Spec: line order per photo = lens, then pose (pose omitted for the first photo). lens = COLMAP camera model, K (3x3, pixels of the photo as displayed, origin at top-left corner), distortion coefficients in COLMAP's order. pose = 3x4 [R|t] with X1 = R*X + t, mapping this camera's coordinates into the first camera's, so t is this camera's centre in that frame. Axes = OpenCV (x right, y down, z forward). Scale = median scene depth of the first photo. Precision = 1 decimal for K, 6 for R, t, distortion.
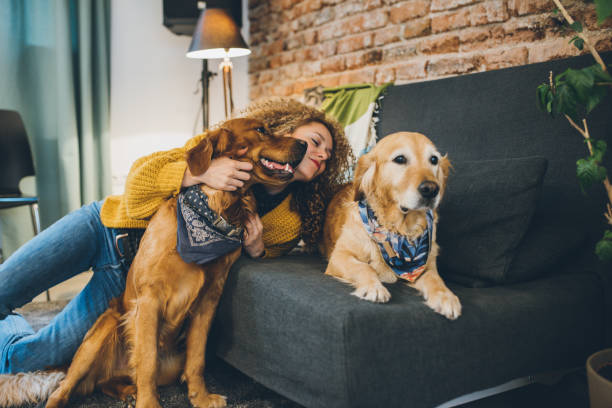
lens RADIAL K [[582.7, 0, 306.0], [0, 582.7, 204.0], [0, 0, 1]] dist [-0.060762, 0.090574]
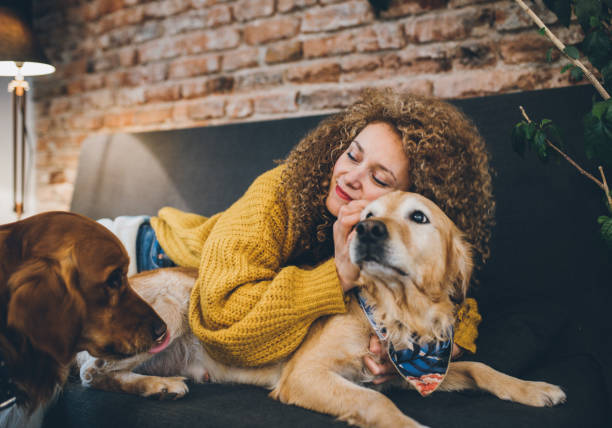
lens RADIAL K [[608.7, 0, 318.2], [0, 608.7, 212.0], [0, 0, 1]] dist [-0.036605, 0.018559]
pose [[0.922282, -0.025640, 0.385665, -0.095573], [0.047788, 0.997706, -0.047950, -0.031306], [-0.383551, 0.062654, 0.921392, 0.190662]]
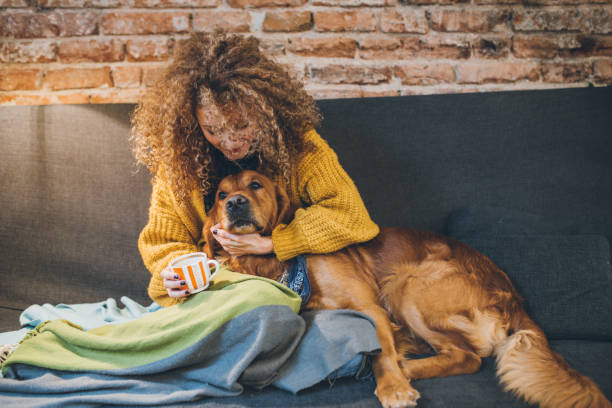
lens RADIAL K [[582.7, 0, 306.0], [0, 582.7, 204.0], [0, 0, 1]] dist [-0.060762, 0.090574]
pose [[0.472450, -0.185416, 0.861633, -0.489297], [0.115179, 0.982226, 0.148212, -0.164957], [-0.873799, 0.029219, 0.485409, 0.576908]]
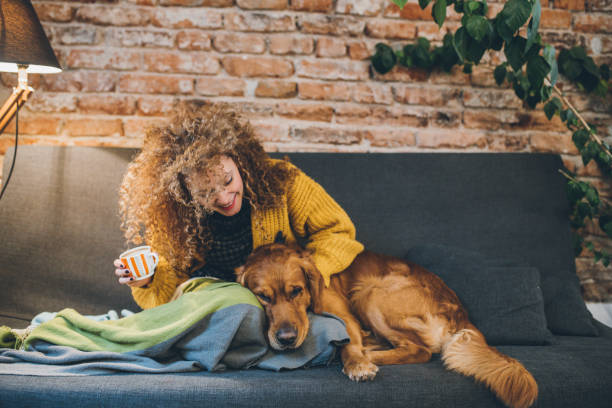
lens RADIAL K [[582.7, 0, 306.0], [0, 582.7, 204.0], [0, 0, 1]] dist [-0.060762, 0.090574]
pose [[0.432151, -0.028889, 0.901338, -0.602791], [0.075712, 0.997120, -0.004341, -0.105366], [-0.898617, 0.070118, 0.433094, 0.538164]]
